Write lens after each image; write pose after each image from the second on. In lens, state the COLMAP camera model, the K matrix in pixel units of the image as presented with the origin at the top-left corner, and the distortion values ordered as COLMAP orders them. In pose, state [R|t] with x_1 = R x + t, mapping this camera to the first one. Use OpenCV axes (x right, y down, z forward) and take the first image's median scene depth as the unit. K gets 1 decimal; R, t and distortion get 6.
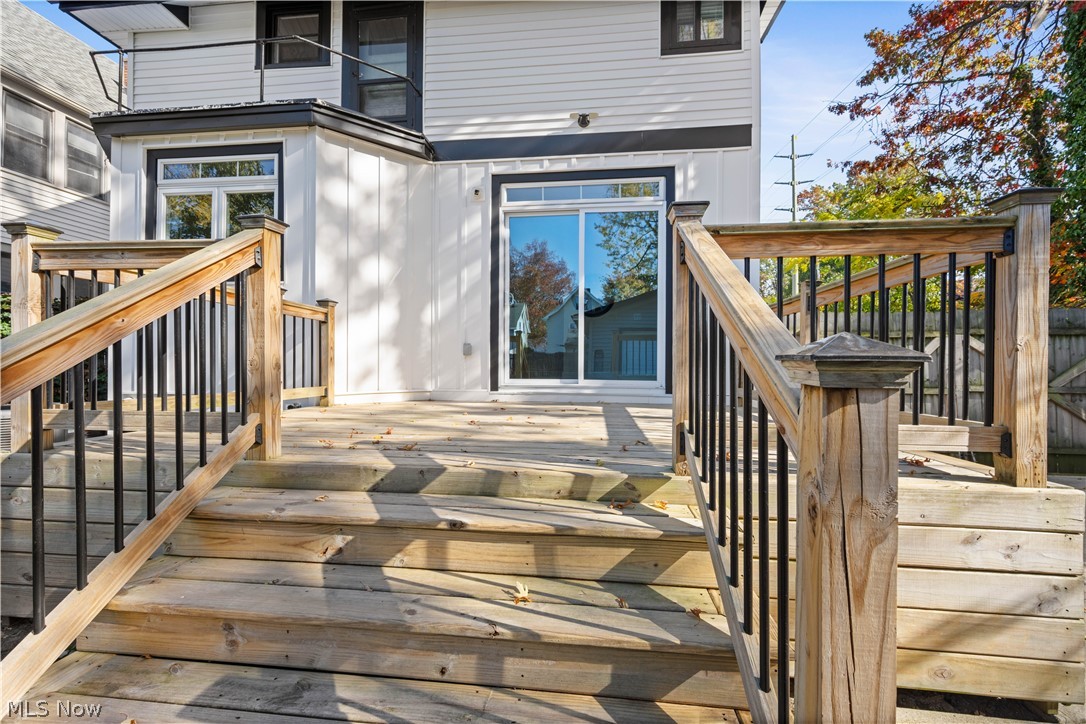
lens RADIAL K [[426.5, 0, 535.8], [0, 426.5, 366.1], [0, 0, 1]] dist [-0.001256, -0.000102]
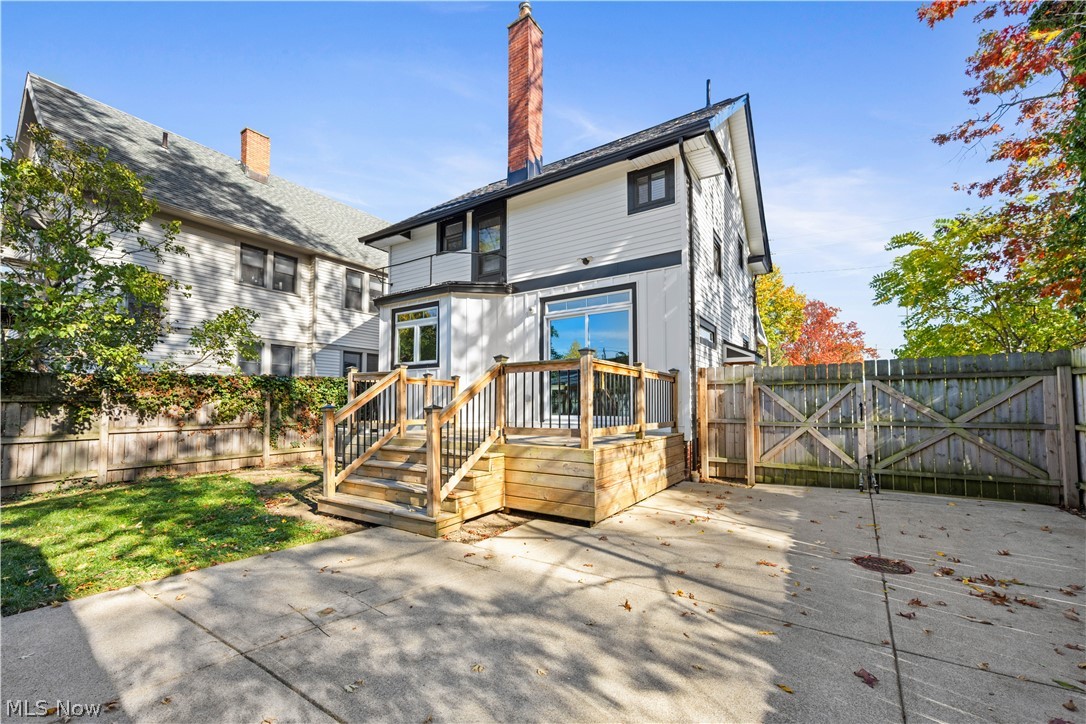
lens RADIAL K [[436.3, 0, 541.6], [0, 436.3, 386.0], [0, 0, 1]] dist [-0.000334, -0.000050]
pose [[0.892530, -0.030296, -0.449969, 0.714397], [0.008343, 0.998680, -0.050690, 0.000256], [0.450910, 0.041488, 0.891605, -0.586285]]
